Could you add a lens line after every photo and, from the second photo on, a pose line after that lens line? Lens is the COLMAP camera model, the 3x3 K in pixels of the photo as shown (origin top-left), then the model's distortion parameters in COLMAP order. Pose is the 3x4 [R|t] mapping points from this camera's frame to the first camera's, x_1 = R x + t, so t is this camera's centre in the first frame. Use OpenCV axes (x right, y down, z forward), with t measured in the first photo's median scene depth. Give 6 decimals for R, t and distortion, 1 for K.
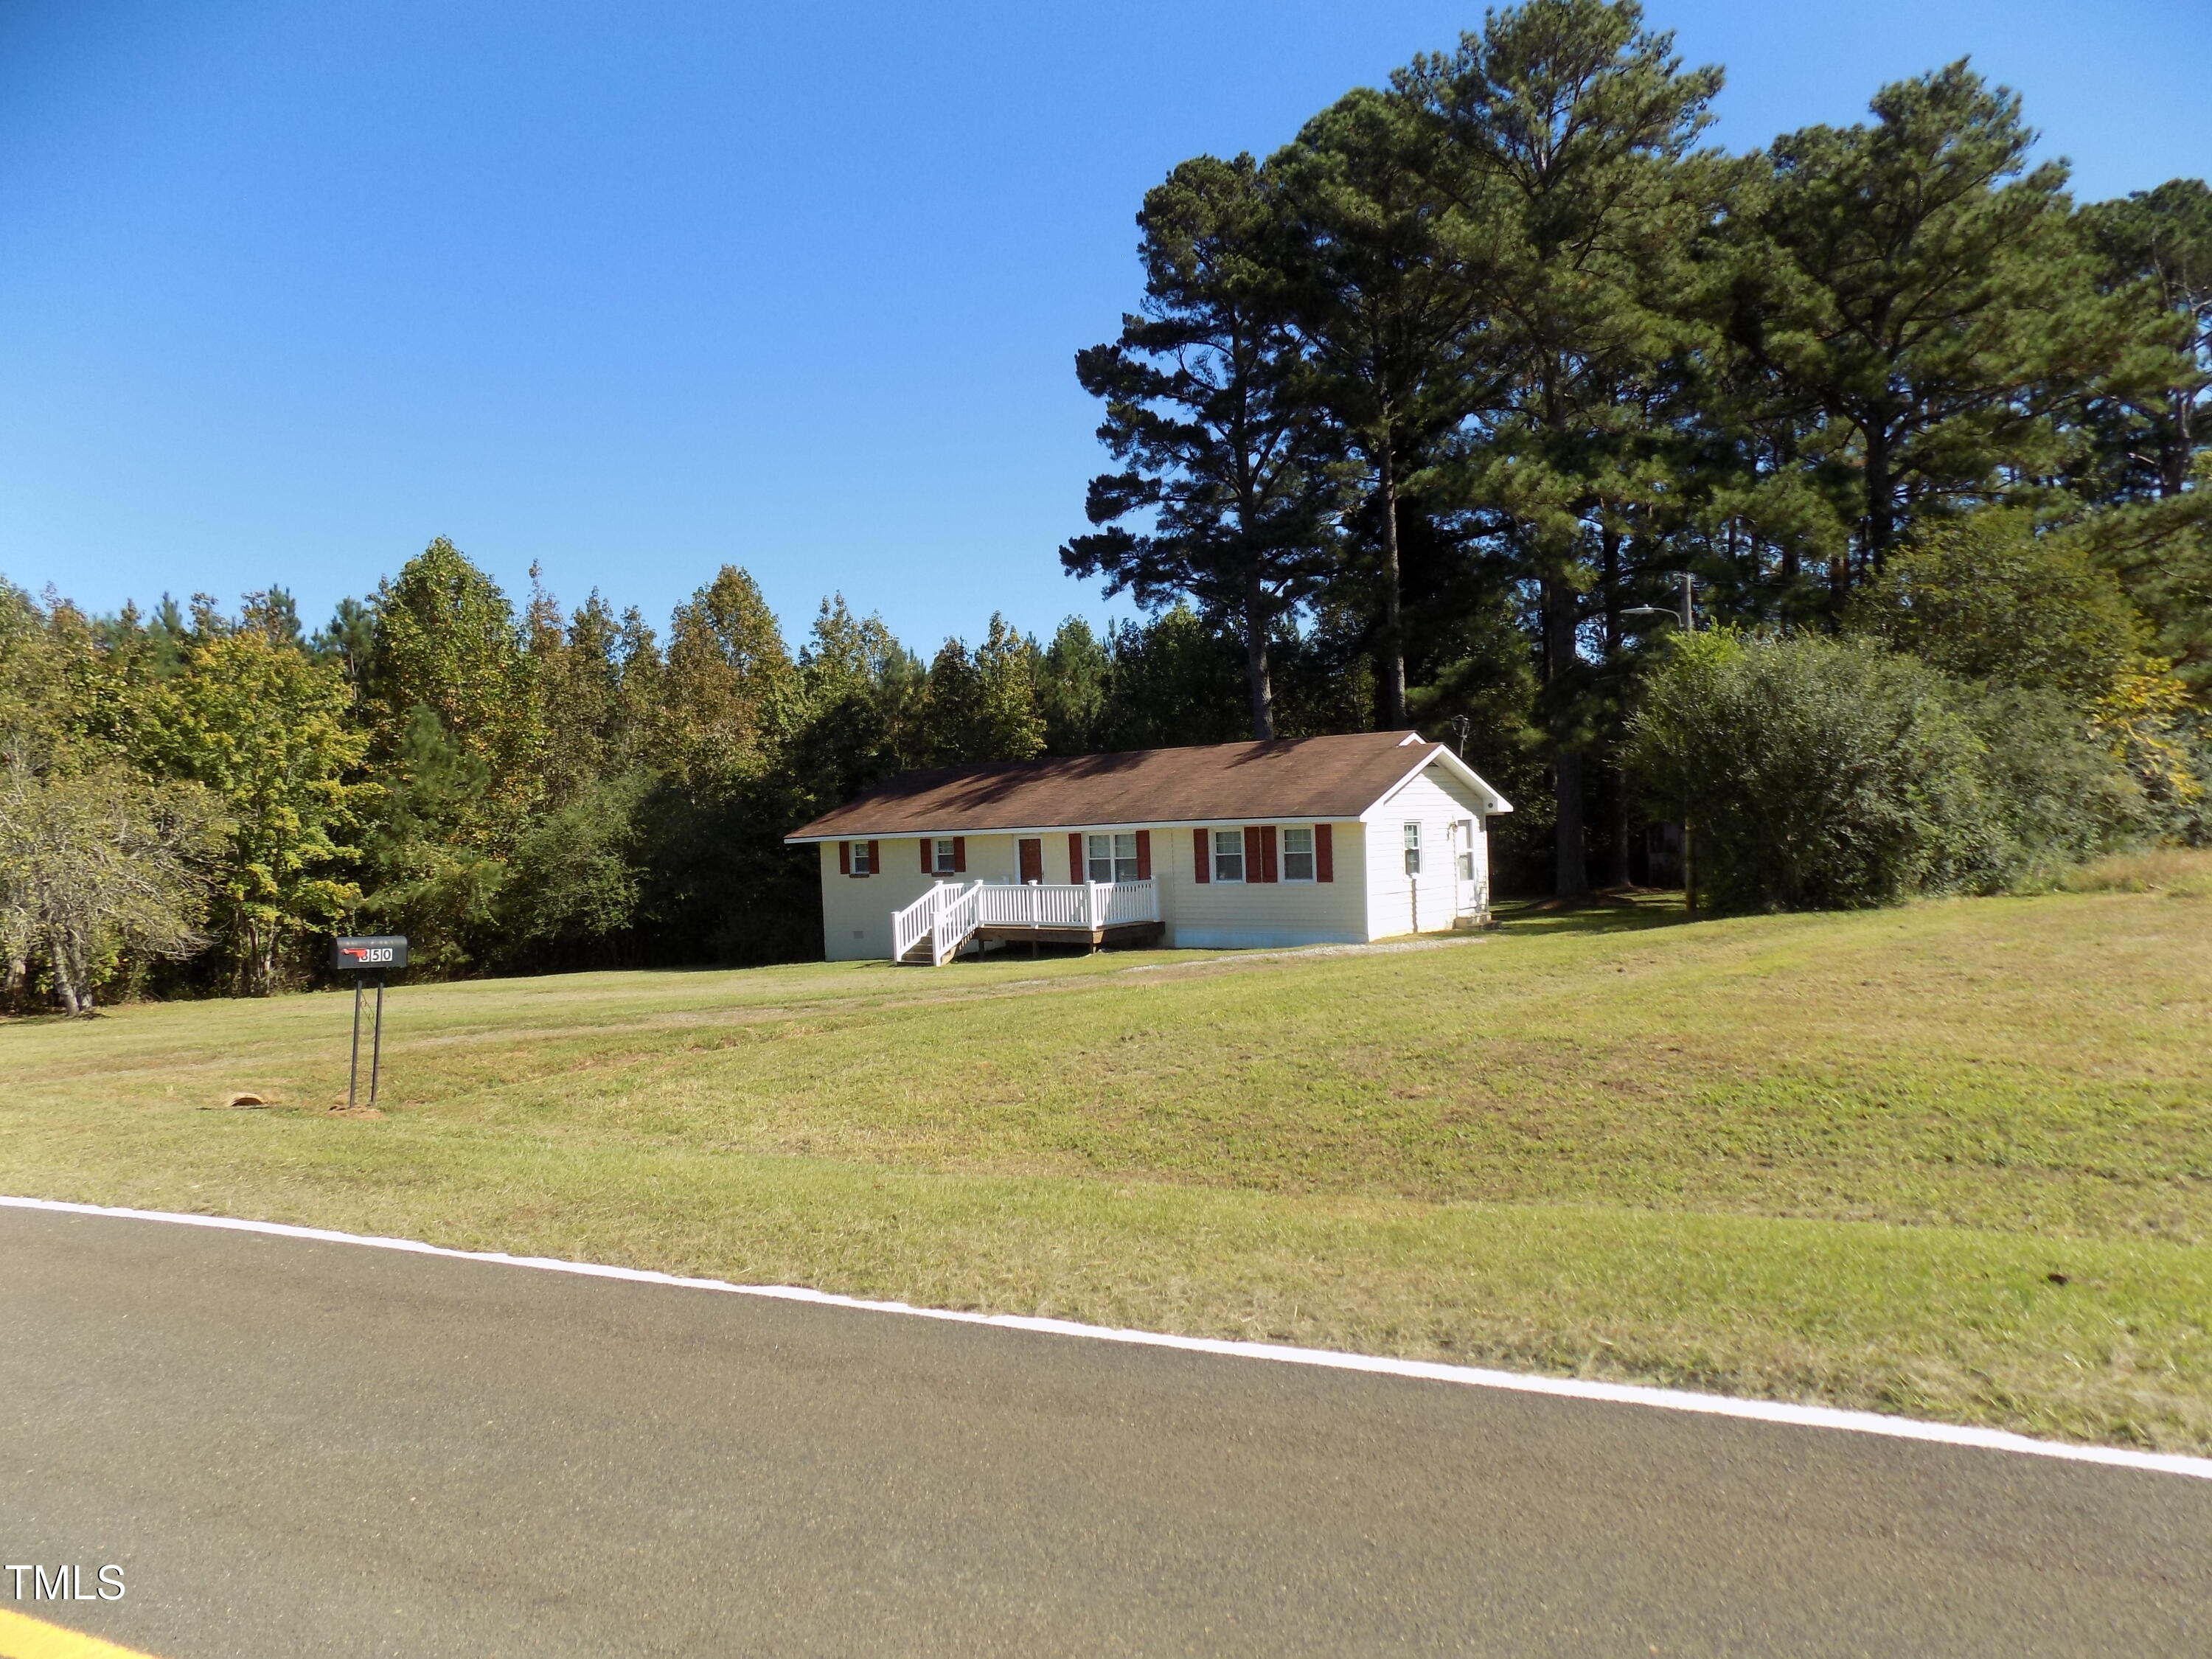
lens RADIAL K [[1498.1, 0, 1109.3], [0, 1498.1, 820.4], [0, 0, 1]] dist [-0.067835, 0.067092]
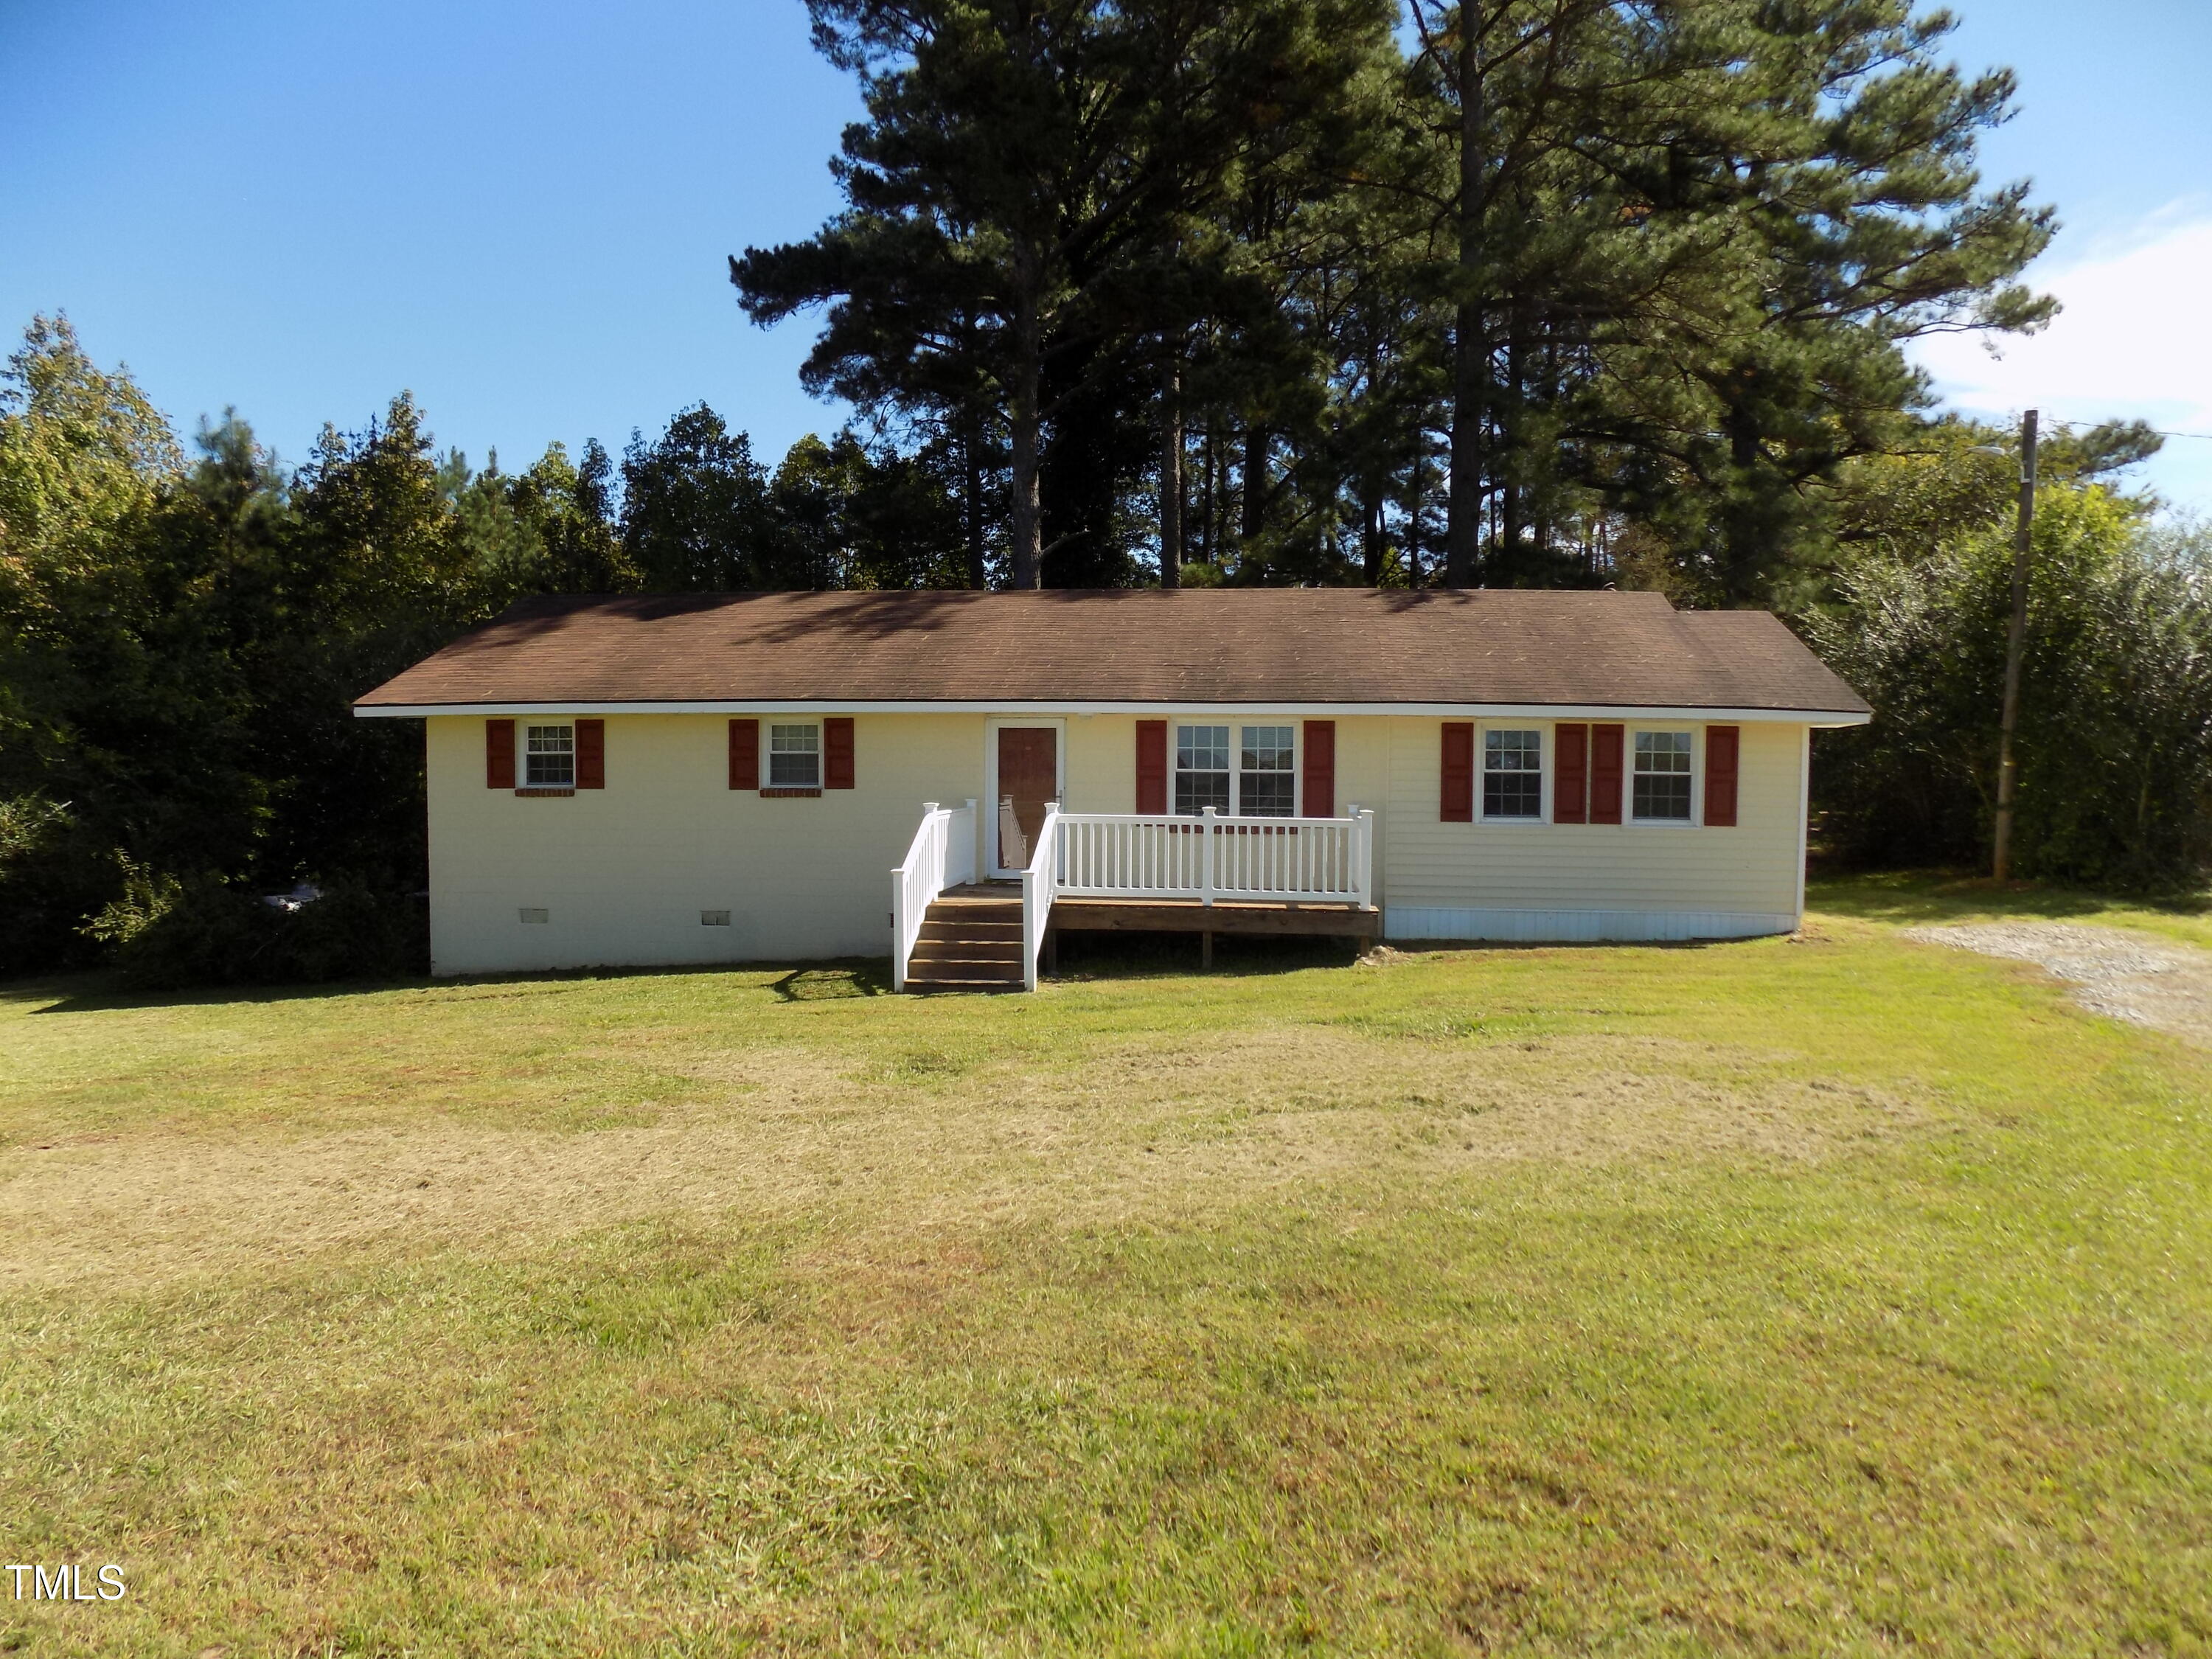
lens RADIAL K [[1493.2, 0, 1119.8], [0, 1493.2, 833.9], [0, 0, 1]] dist [-0.074866, 0.077403]
pose [[0.823560, 0.020700, 0.566852, -0.281560], [-0.040967, 0.998895, 0.023042, 0.031372], [-0.565748, -0.042198, 0.823498, 0.509348]]
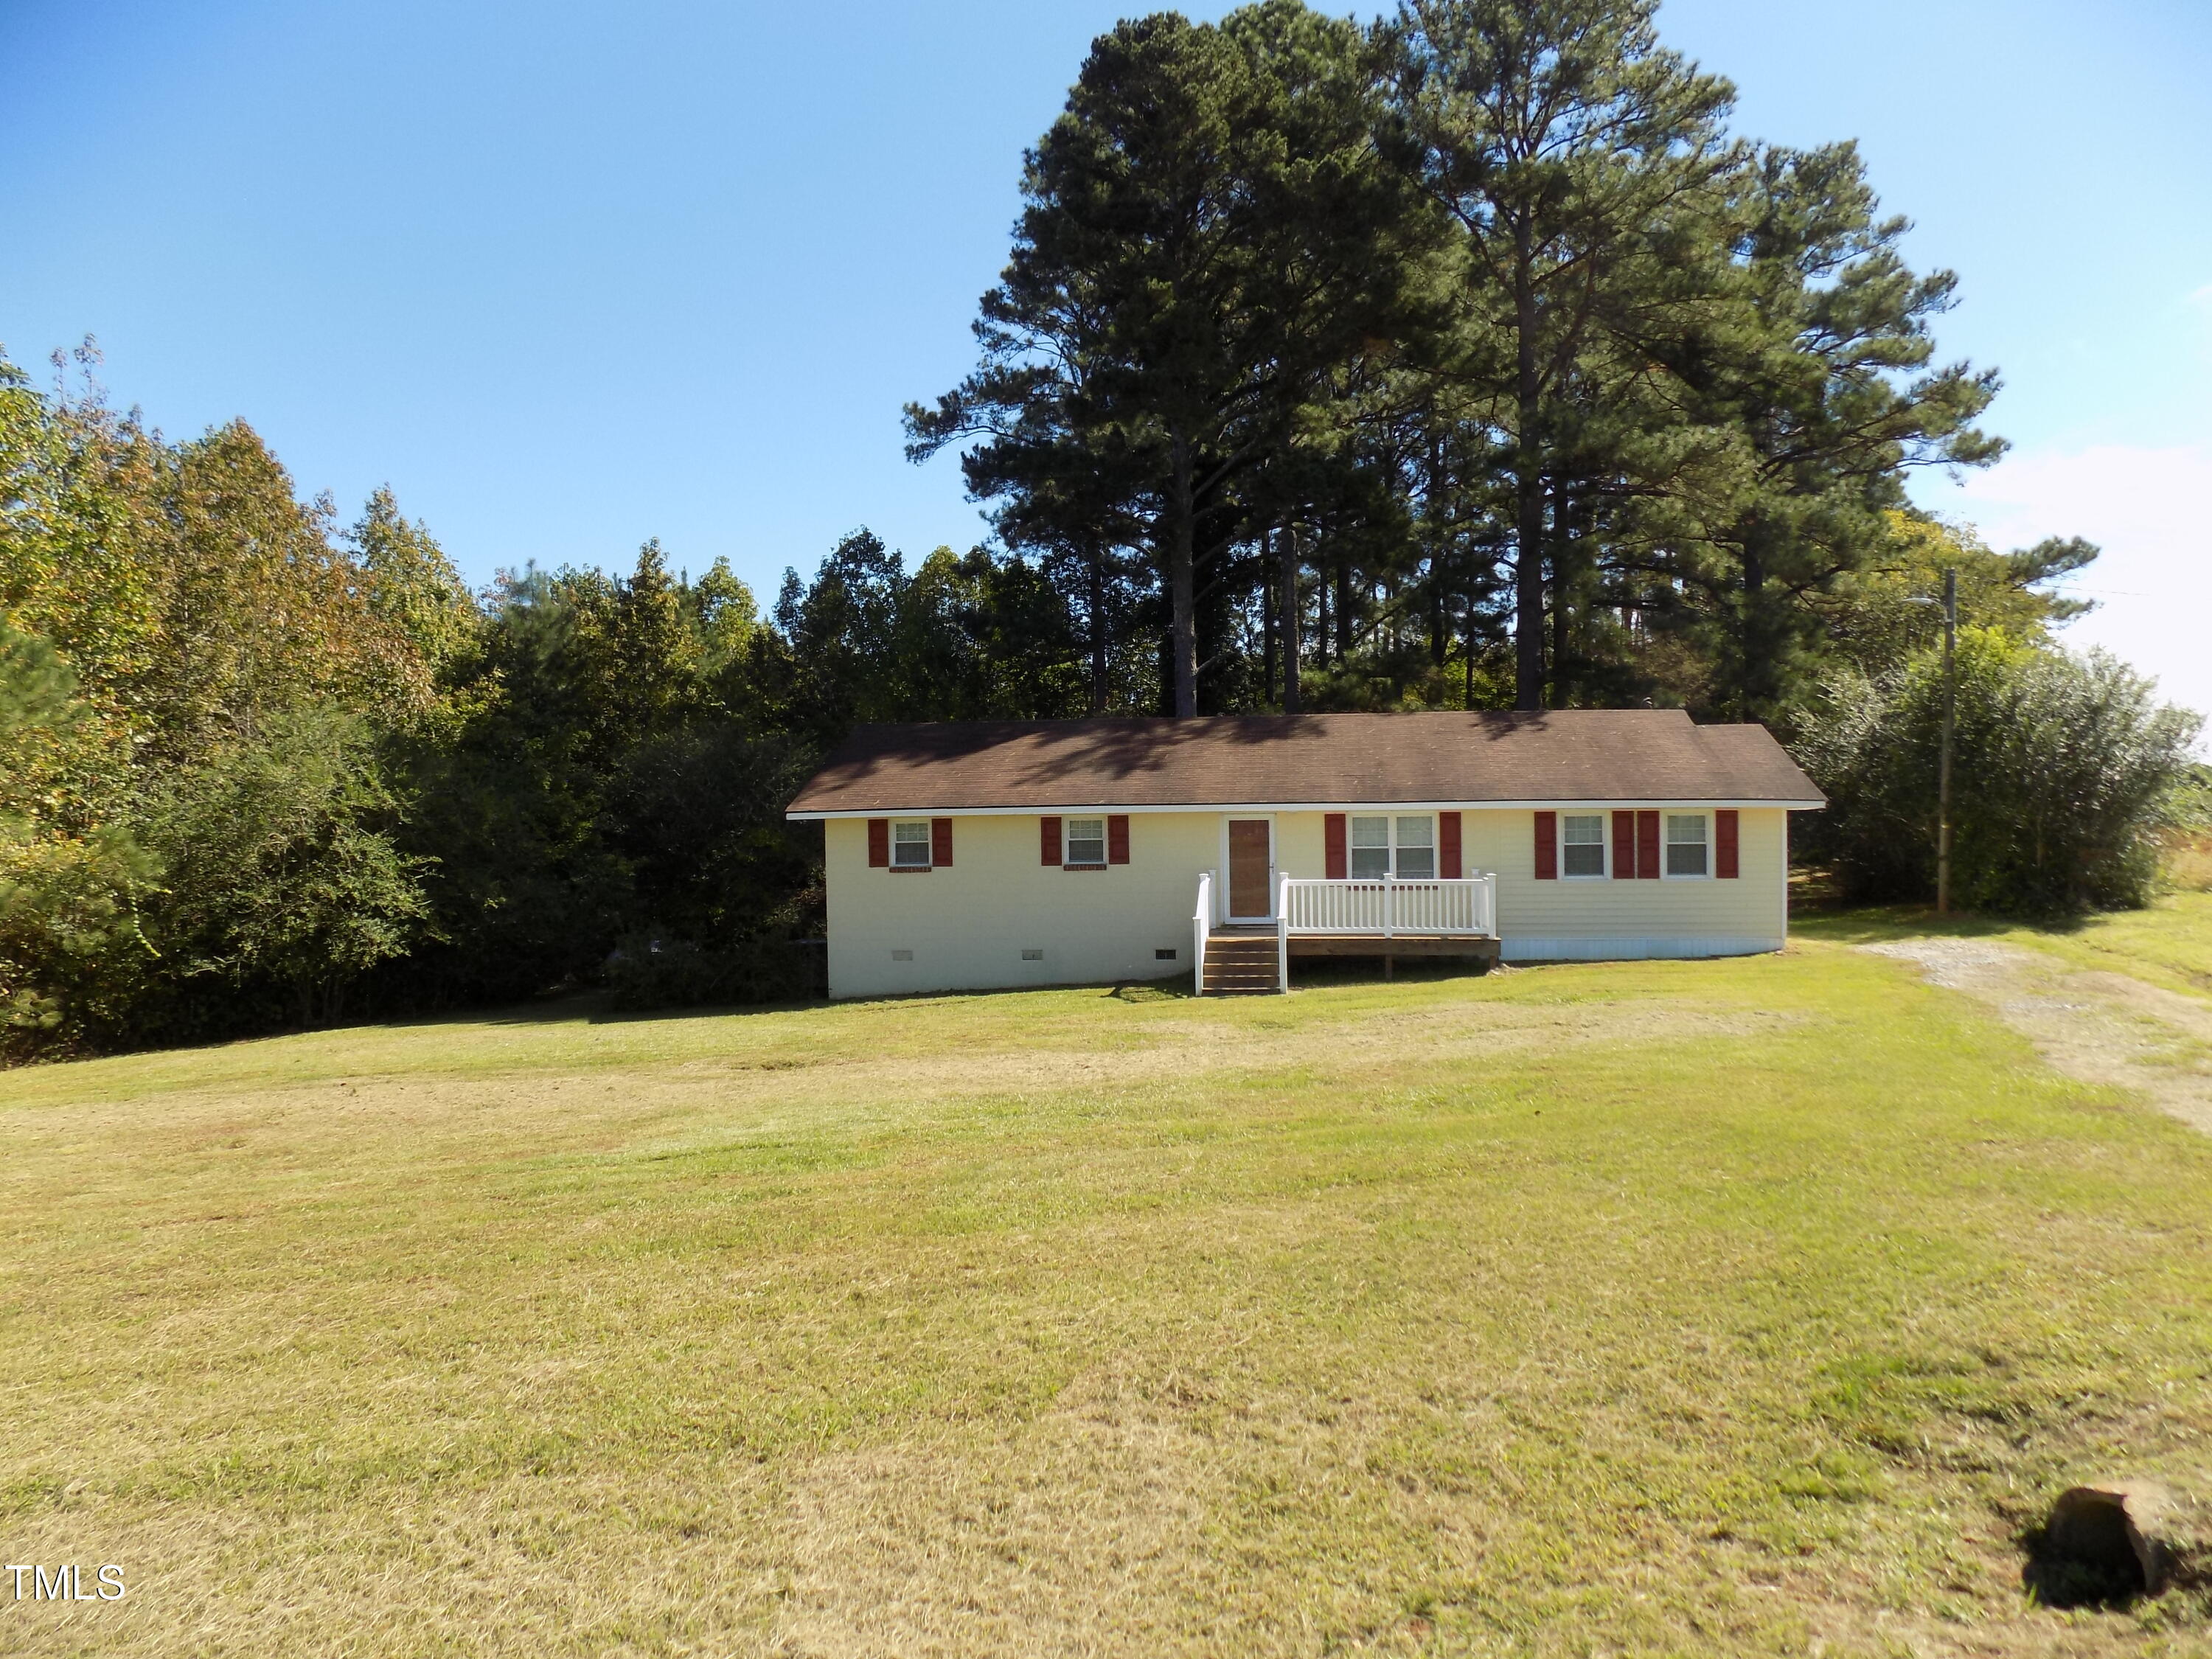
lens RADIAL K [[1485.6, 0, 1118.1], [0, 1485.6, 828.5], [0, 0, 1]] dist [-0.077114, 0.071051]
pose [[0.840858, 0.026939, 0.540585, -0.452855], [-0.022155, 0.999637, -0.015353, 0.025873], [-0.540803, 0.000932, 0.841149, 0.377414]]
